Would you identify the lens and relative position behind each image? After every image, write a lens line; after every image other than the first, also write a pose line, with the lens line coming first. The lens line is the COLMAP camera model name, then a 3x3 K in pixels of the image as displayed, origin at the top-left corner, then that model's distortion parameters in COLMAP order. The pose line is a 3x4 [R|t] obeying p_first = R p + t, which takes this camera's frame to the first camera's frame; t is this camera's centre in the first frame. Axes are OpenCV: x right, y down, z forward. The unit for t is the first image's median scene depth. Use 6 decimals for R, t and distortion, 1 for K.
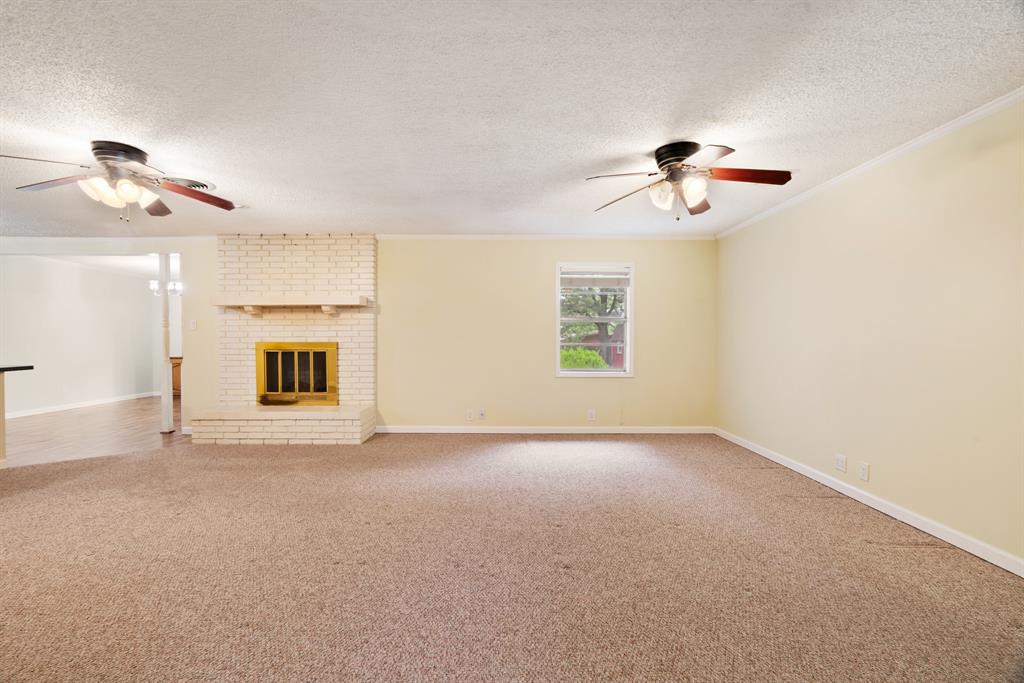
lens RADIAL K [[467.1, 0, 511.9], [0, 467.1, 347.1], [0, 0, 1]] dist [0.000762, 0.001552]
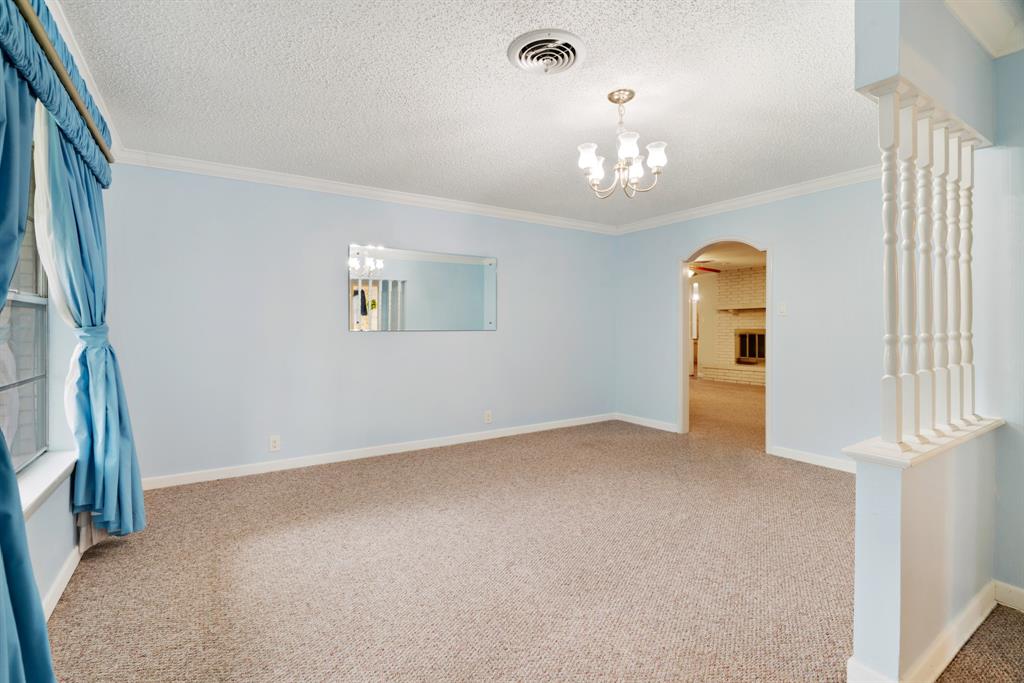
lens RADIAL K [[467.1, 0, 508.4], [0, 467.1, 332.8], [0, 0, 1]] dist [0.000762, 0.001552]
pose [[0.551886, 0.006830, -0.833892, 0.482389], [-0.017303, 0.999845, -0.003262, 0.025269], [0.833740, 0.016229, 0.551919, -0.738835]]
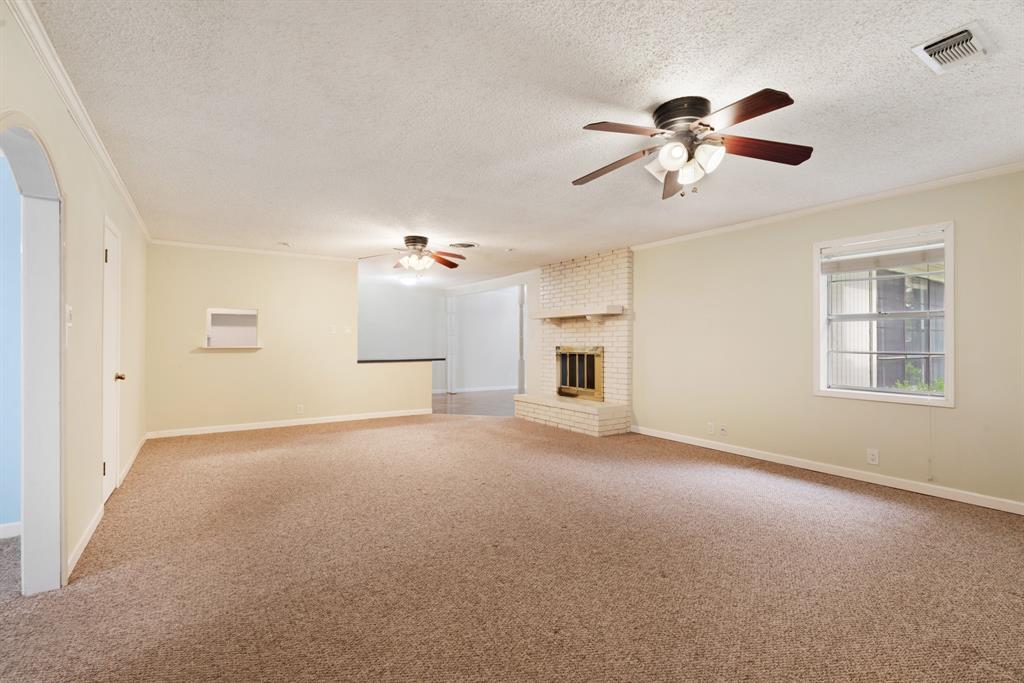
lens RADIAL K [[467.1, 0, 515.3], [0, 467.1, 342.2], [0, 0, 1]] dist [0.000762, 0.001552]
pose [[0.561818, -0.000643, -0.827261, 0.454503], [-0.017700, 0.999761, -0.012798, -0.002836], [0.827072, 0.021833, 0.561673, 0.180021]]
